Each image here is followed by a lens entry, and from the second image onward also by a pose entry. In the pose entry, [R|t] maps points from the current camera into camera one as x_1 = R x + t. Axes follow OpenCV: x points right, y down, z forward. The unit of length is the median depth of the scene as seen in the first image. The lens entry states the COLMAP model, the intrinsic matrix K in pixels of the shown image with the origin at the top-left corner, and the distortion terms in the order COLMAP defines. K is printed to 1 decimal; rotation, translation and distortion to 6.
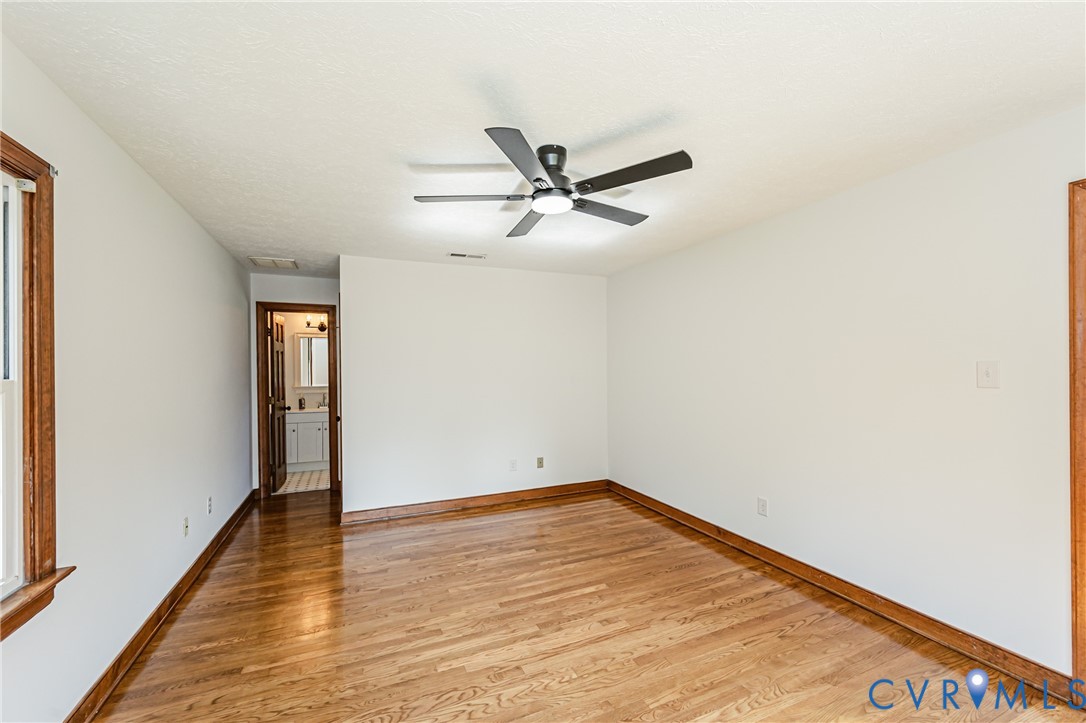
lens RADIAL K [[438.2, 0, 540.9], [0, 438.2, 366.2], [0, 0, 1]] dist [0.002653, -0.000011]
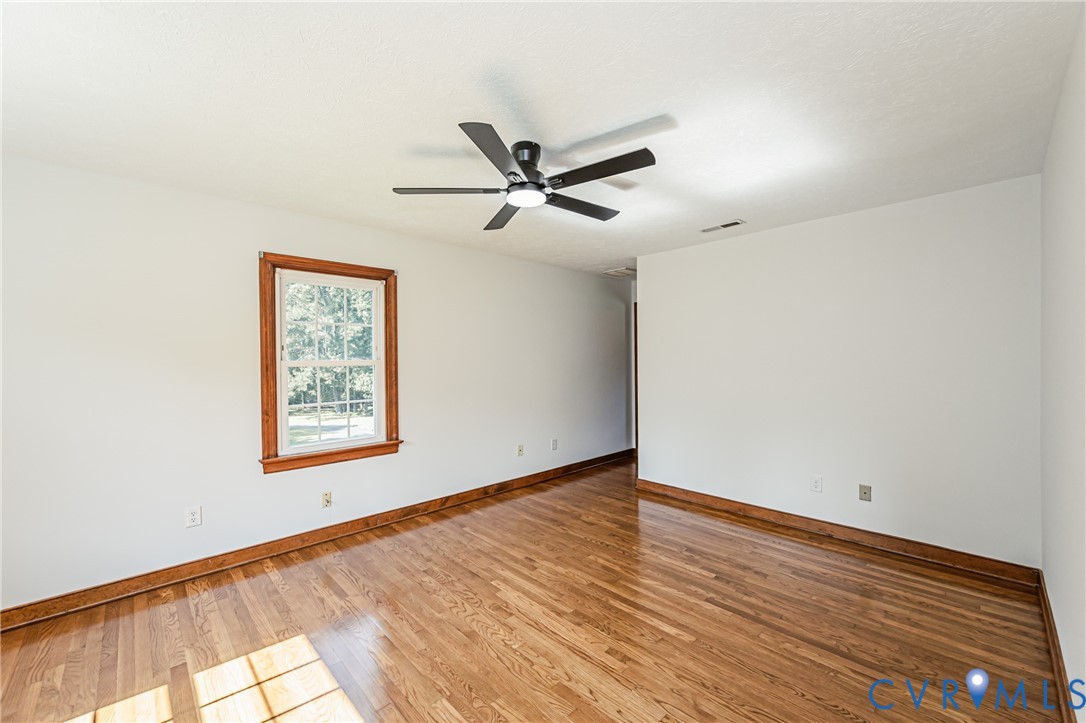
lens RADIAL K [[438.2, 0, 540.9], [0, 438.2, 360.7], [0, 0, 1]] dist [0.002653, -0.000011]
pose [[0.348498, 0.010915, -0.937246, 0.648820], [0.007277, 0.999871, 0.014350, 0.002988], [0.937281, -0.011821, 0.348374, 0.421049]]
